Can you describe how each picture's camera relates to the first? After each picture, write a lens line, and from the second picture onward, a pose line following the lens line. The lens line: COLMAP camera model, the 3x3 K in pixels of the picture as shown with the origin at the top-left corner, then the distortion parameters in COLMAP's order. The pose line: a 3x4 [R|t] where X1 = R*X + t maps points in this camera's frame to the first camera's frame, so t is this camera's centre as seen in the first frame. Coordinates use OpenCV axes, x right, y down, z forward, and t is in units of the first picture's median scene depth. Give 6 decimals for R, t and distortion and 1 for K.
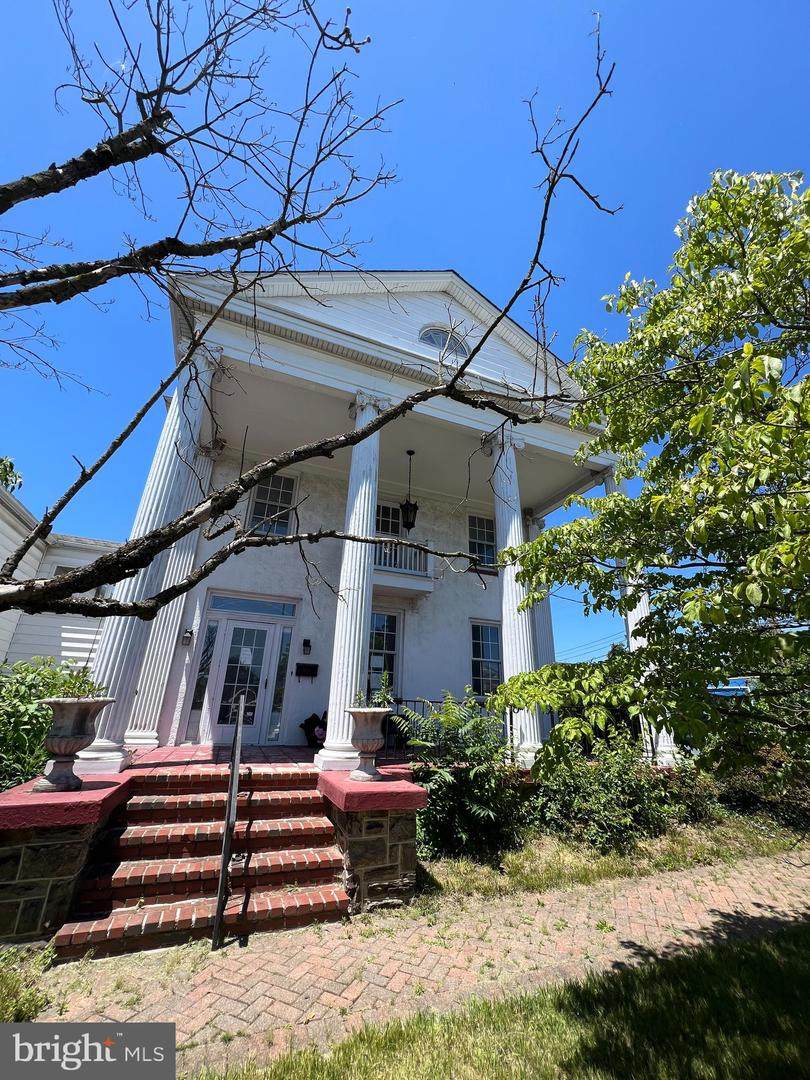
lens RADIAL K [[430.6, 0, 404.7], [0, 430.6, 539.9], [0, 0, 1]] dist [-0.002106, 0.000391]
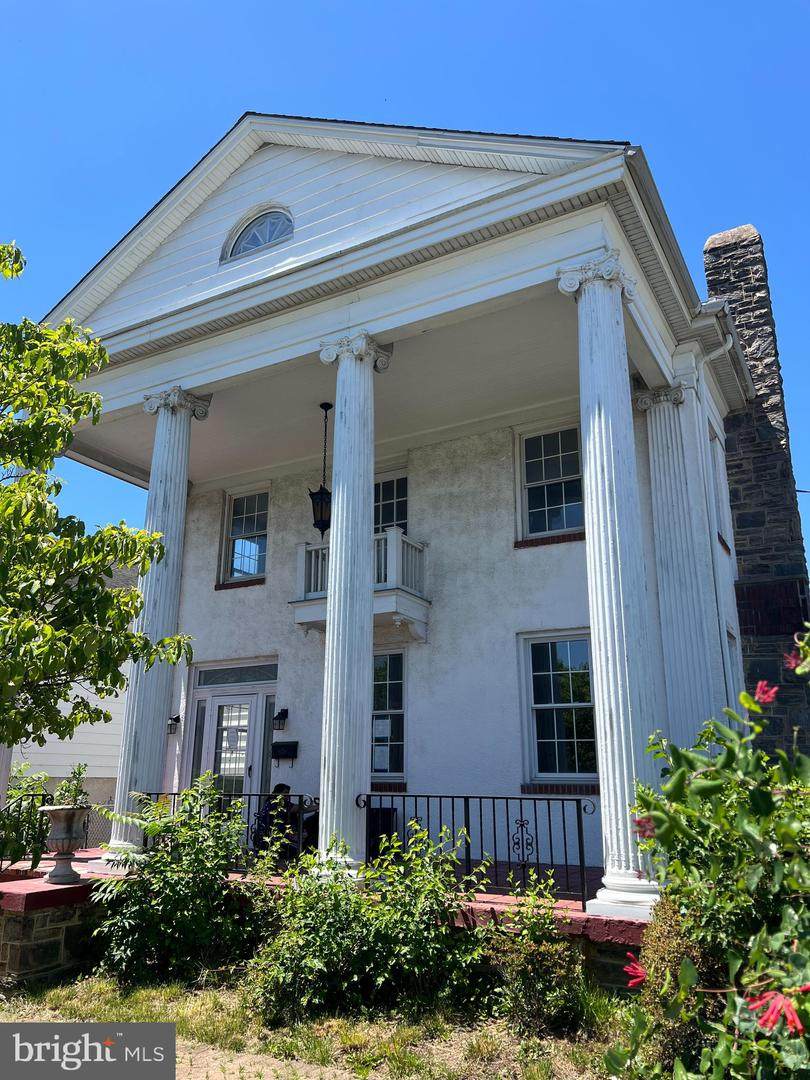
lens RADIAL K [[824.2, 0, 406.8], [0, 824.2, 536.8], [0, 0, 1]] dist [0.057566, -0.035724]
pose [[0.628260, -0.253139, -0.735670, 1.001874], [0.296701, 0.952082, -0.074223, 0.116096], [0.719207, -0.171643, 0.673261, 0.246020]]
